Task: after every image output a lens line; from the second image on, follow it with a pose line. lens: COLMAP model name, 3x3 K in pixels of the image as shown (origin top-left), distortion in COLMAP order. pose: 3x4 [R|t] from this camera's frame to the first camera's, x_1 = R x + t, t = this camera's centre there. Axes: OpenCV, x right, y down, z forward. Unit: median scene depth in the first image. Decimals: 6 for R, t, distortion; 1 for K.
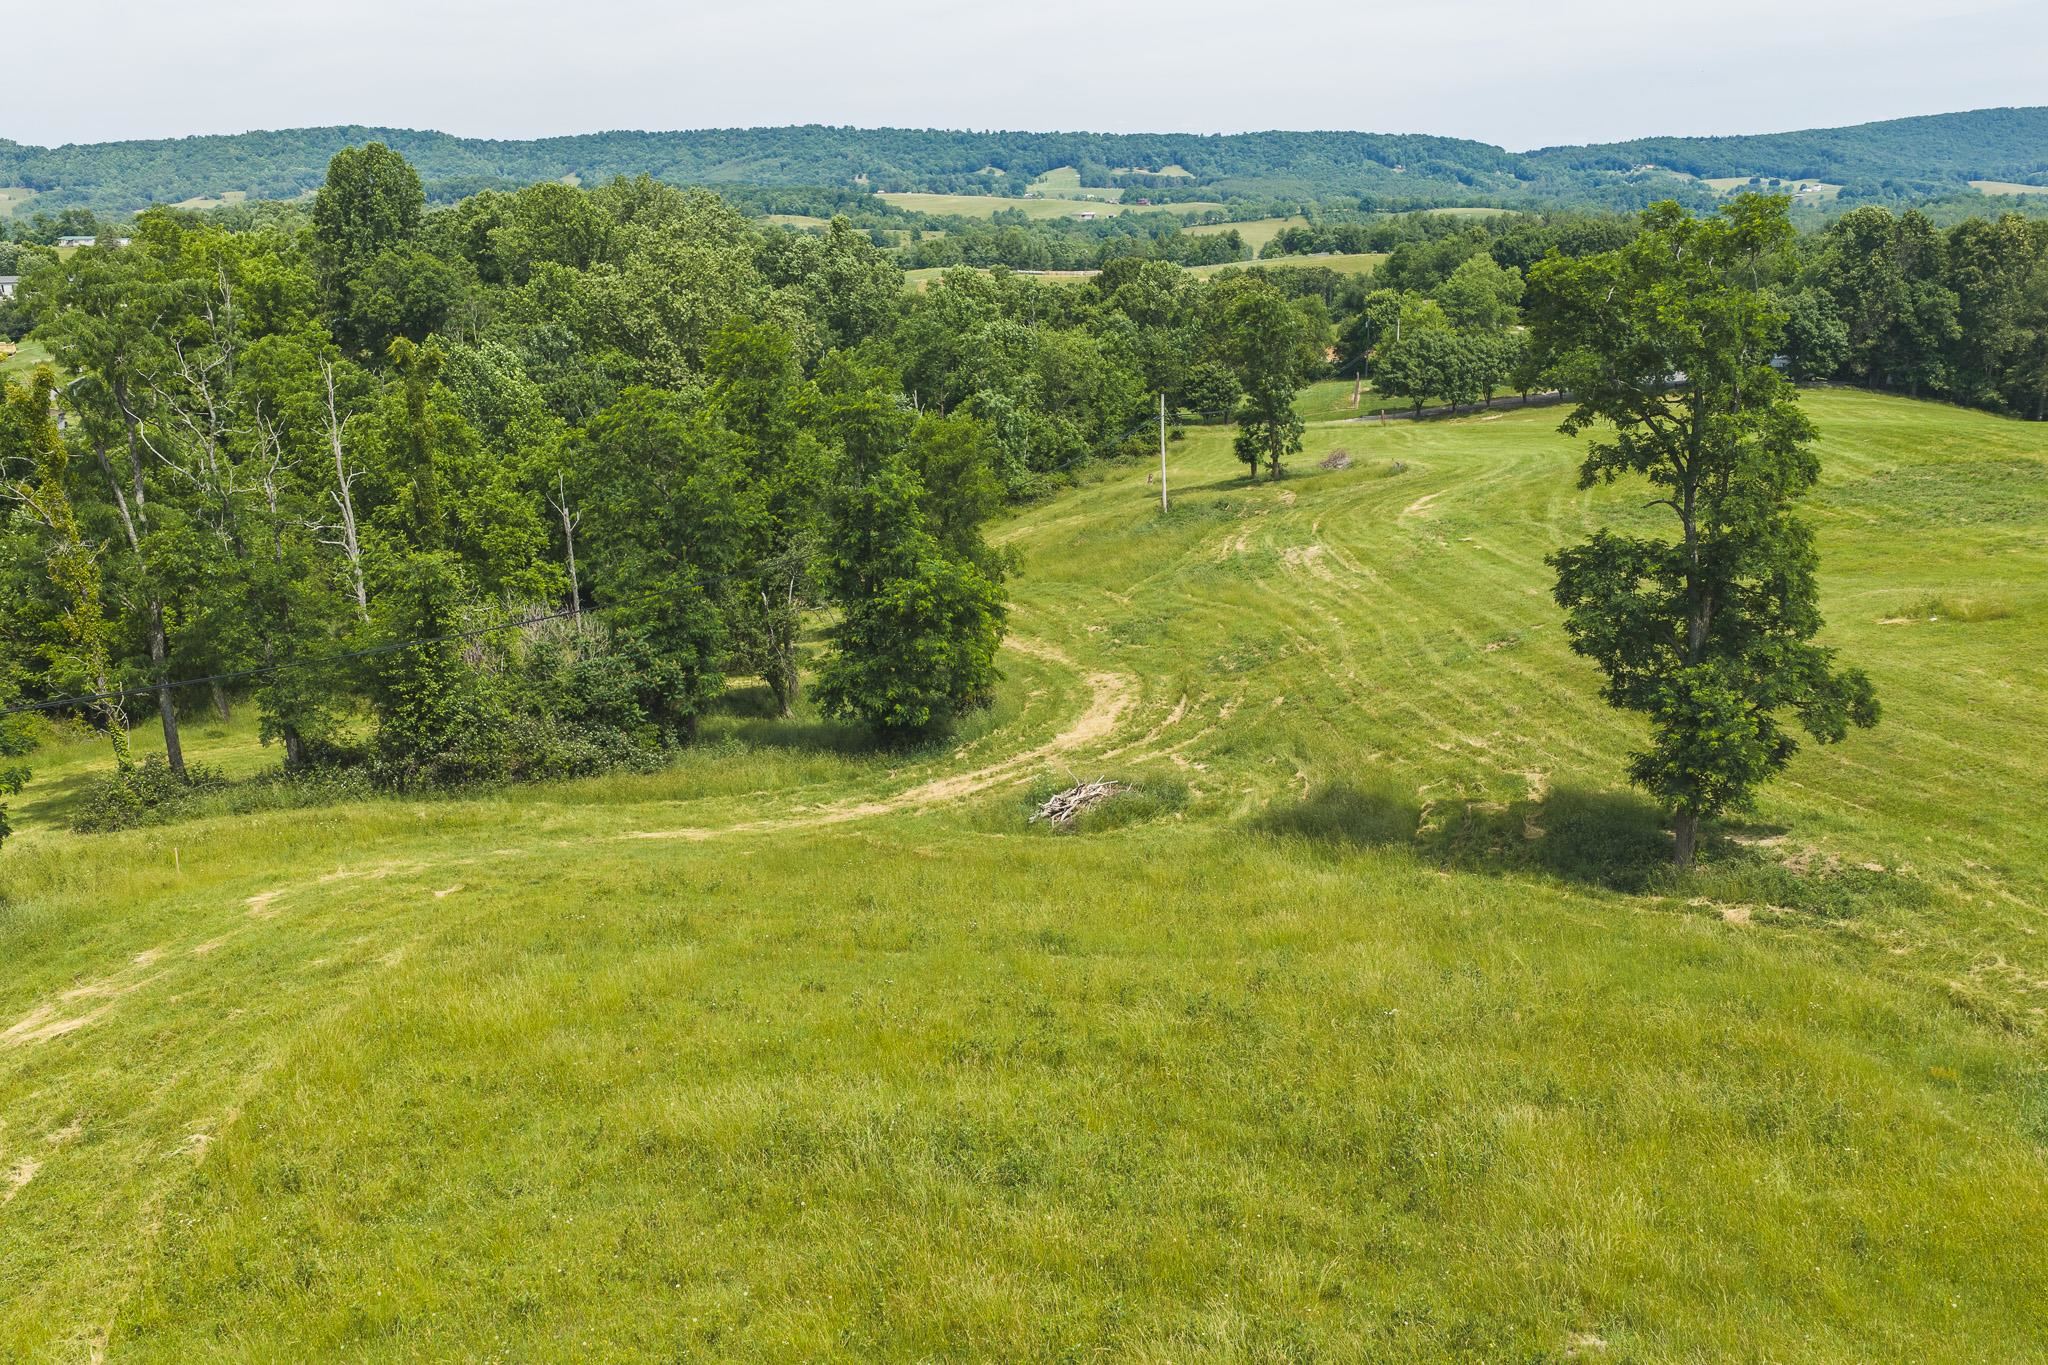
lens RADIAL K [[1685.1, 0, 1029.2], [0, 1685.1, 699.3], [0, 0, 1]] dist [0.015991, -0.030559]
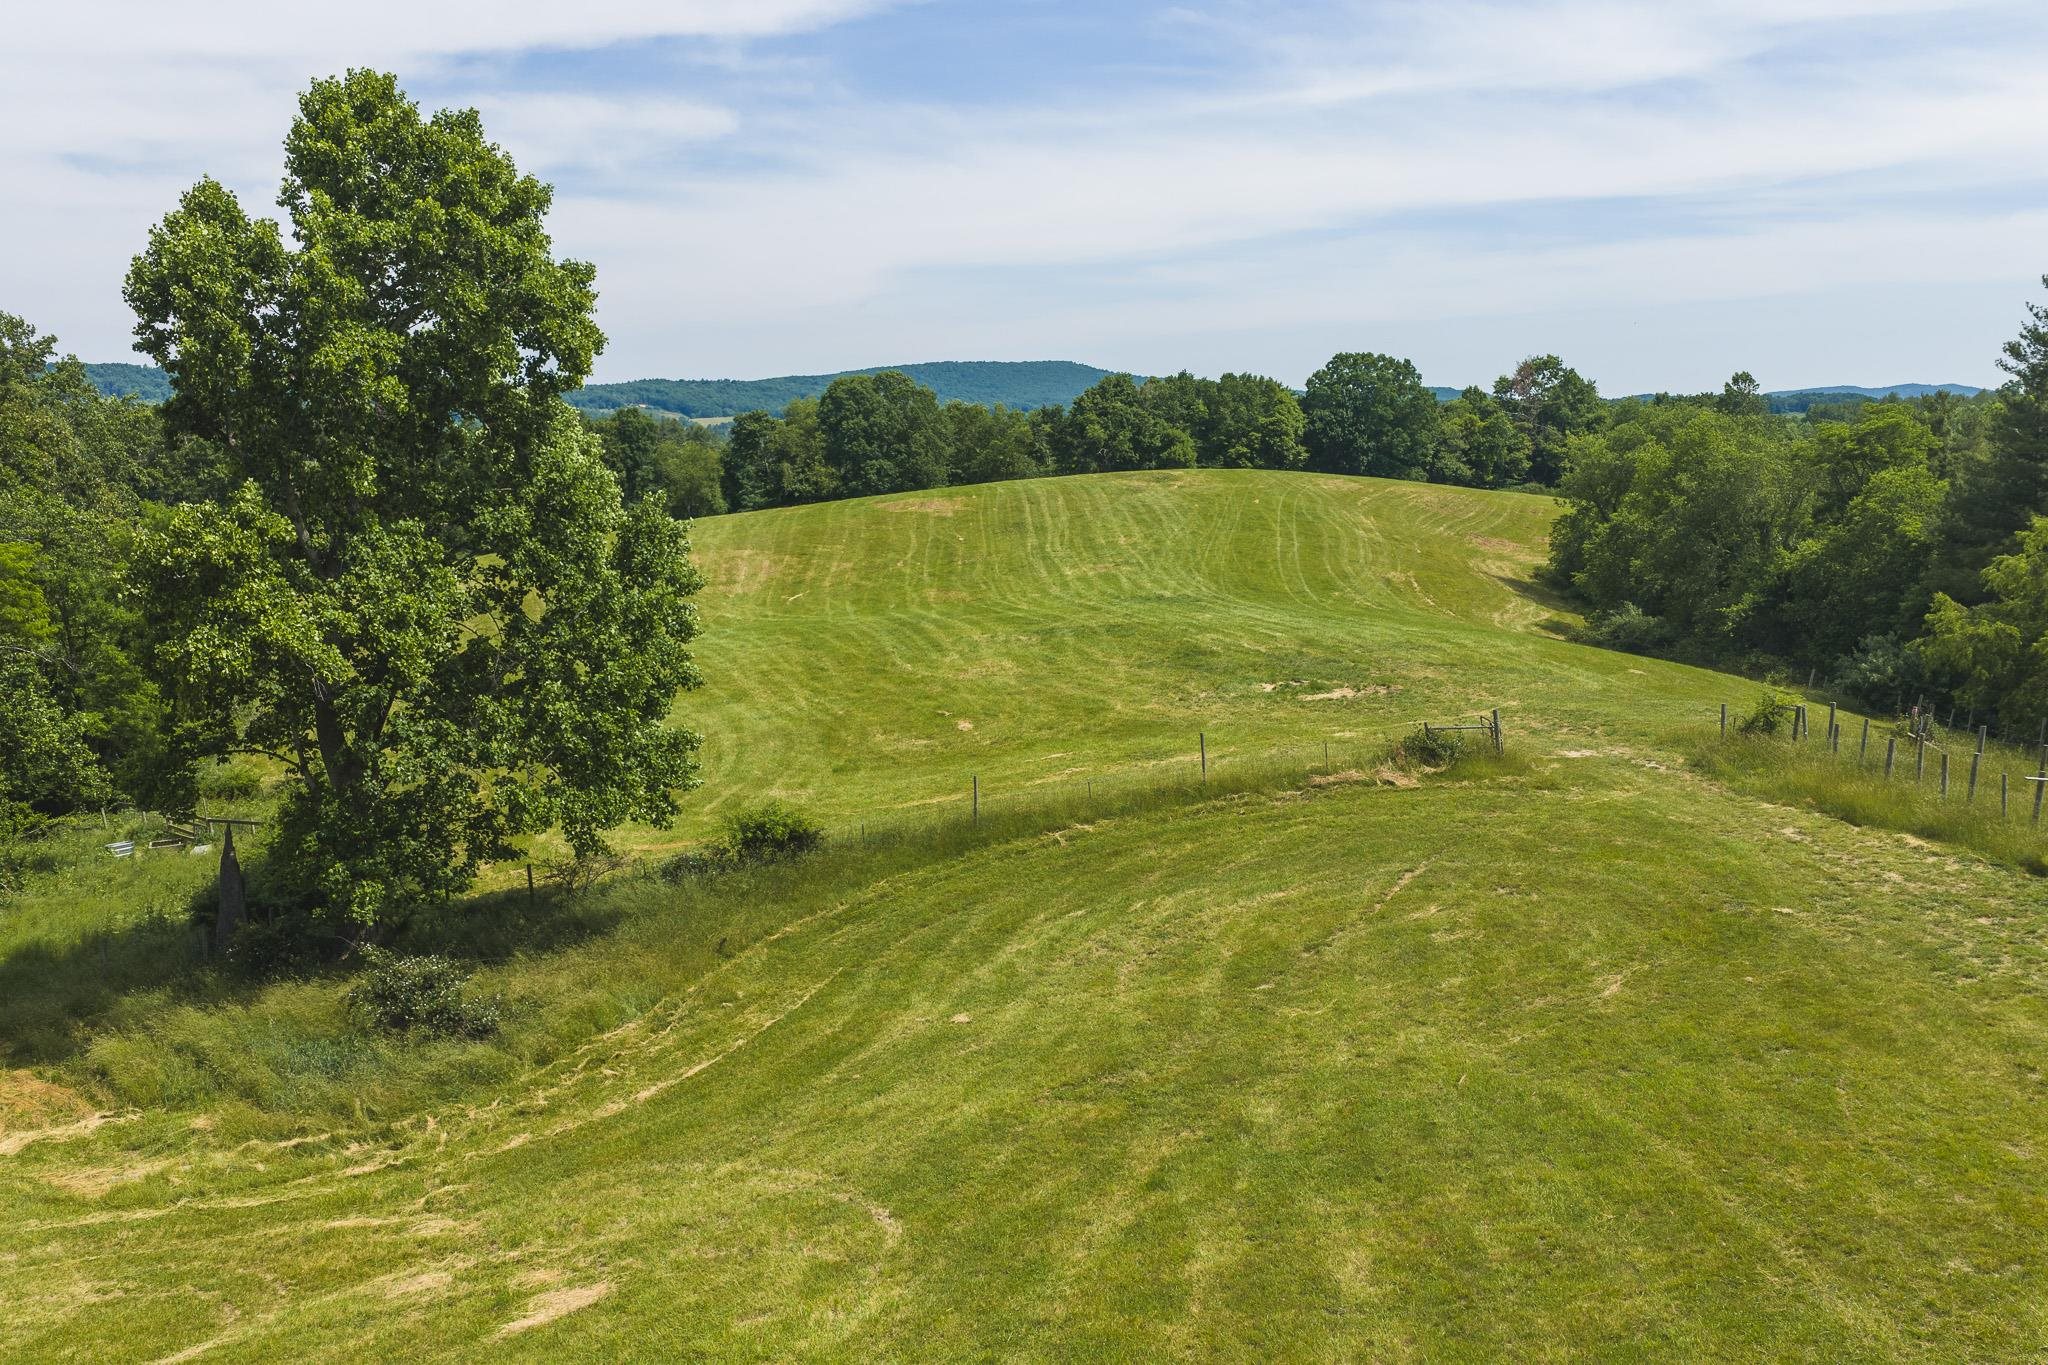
lens RADIAL K [[1685.1, 0, 1020.1], [0, 1685.1, 678.6], [0, 0, 1]] dist [0.015991, -0.030559]
pose [[0.865542, -0.070194, 0.495893, 1.368945], [0.144048, 0.983183, -0.112253, -0.166509], [-0.479675, 0.168592, 0.861098, 1.139794]]
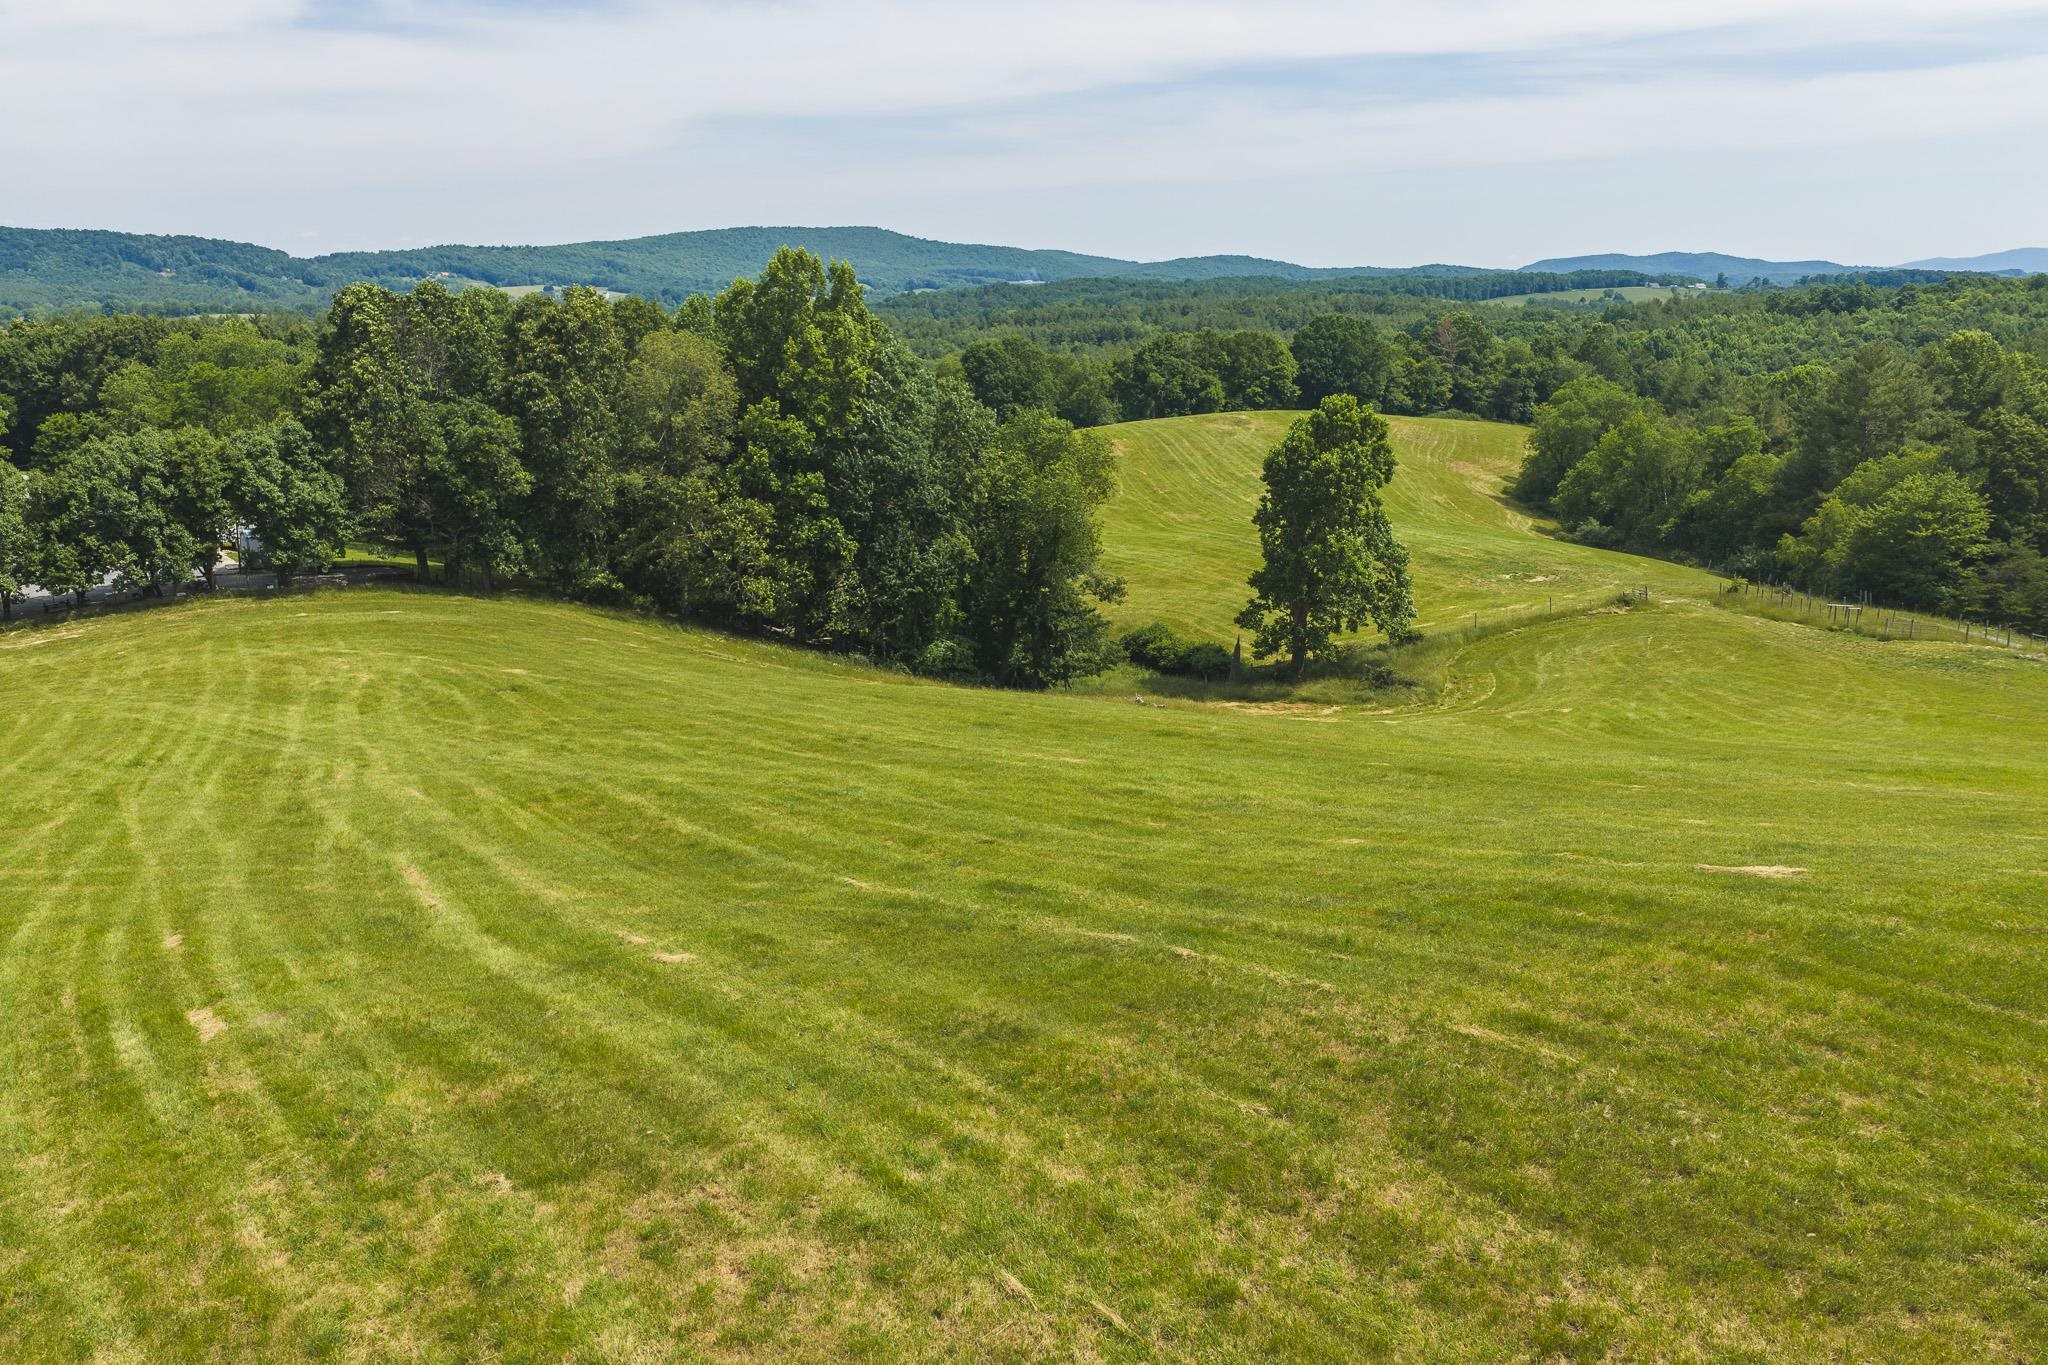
lens RADIAL K [[1685.1, 0, 1017.2], [0, 1685.1, 688.2], [0, 0, 1]] dist [0.015991, -0.030559]
pose [[0.798391, -0.133409, 0.587174, 0.550661], [0.171917, 0.985061, -0.009947, -0.184230], [-0.577075, 0.108886, 0.809400, 0.713075]]
